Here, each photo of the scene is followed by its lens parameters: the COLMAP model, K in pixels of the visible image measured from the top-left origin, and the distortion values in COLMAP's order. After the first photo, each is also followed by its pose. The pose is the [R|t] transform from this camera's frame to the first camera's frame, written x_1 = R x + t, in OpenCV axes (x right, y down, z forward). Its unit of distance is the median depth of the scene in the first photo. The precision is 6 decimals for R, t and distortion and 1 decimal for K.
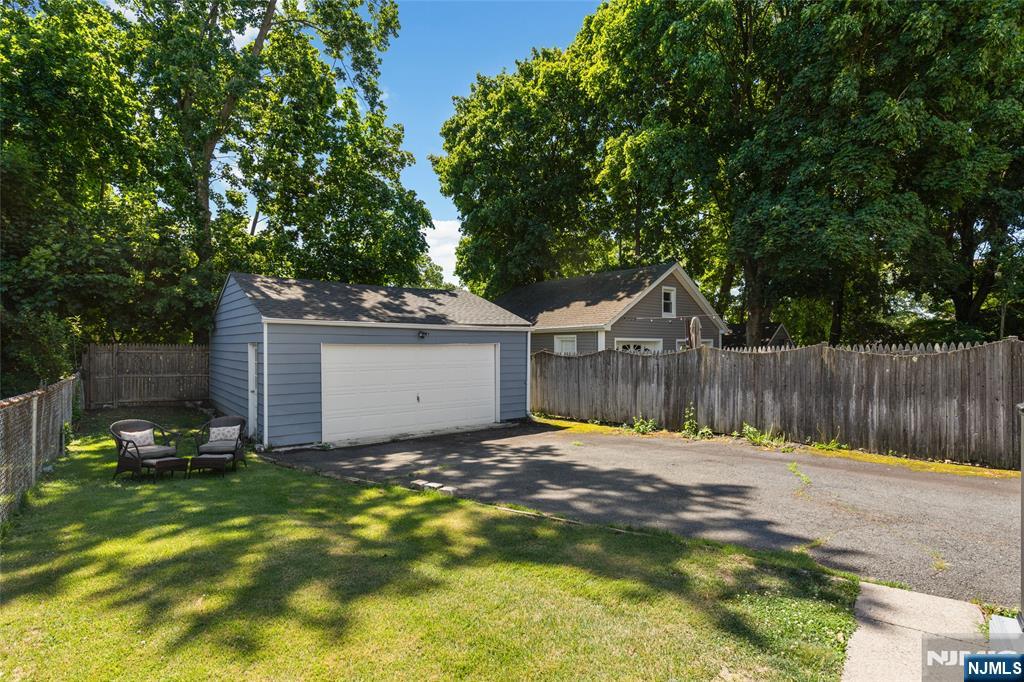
lens RADIAL K [[512.6, 0, 512.0], [0, 512.6, 341.0], [0, 0, 1]] dist [-0.020037, -0.000130]
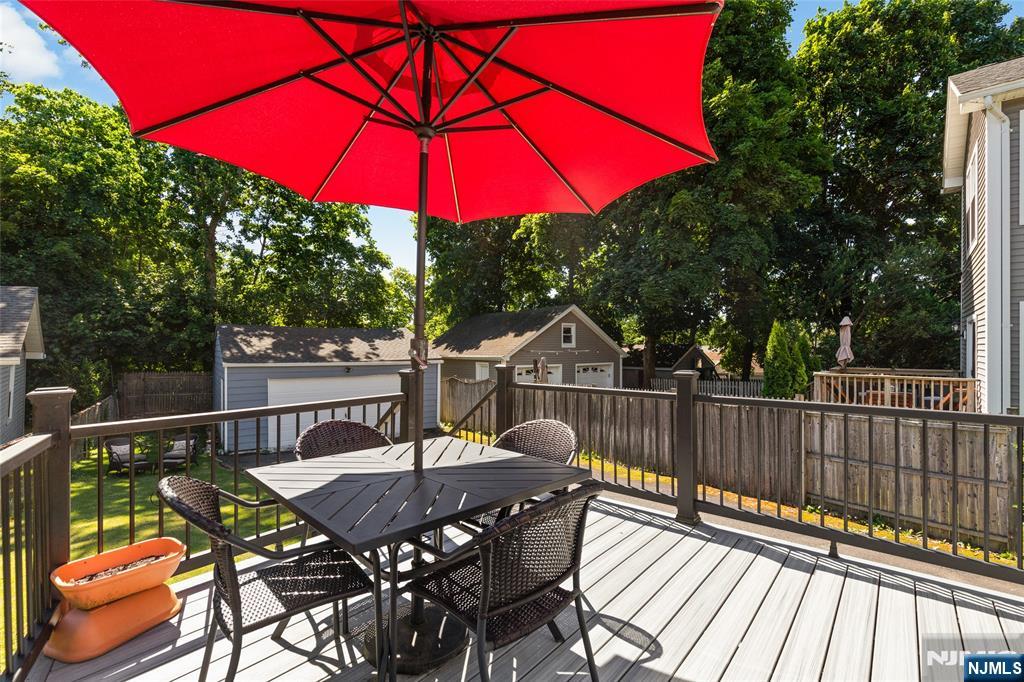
lens RADIAL K [[470.9, 0, 512.0], [0, 470.9, 341.0], [0, 0, 1]] dist [0.018510, -0.000096]
pose [[0.997639, -0.003929, -0.068570, 0.261710], [0.003813, 0.999991, -0.001828, -0.063418], [0.068576, 0.001563, 0.997645, -0.185951]]
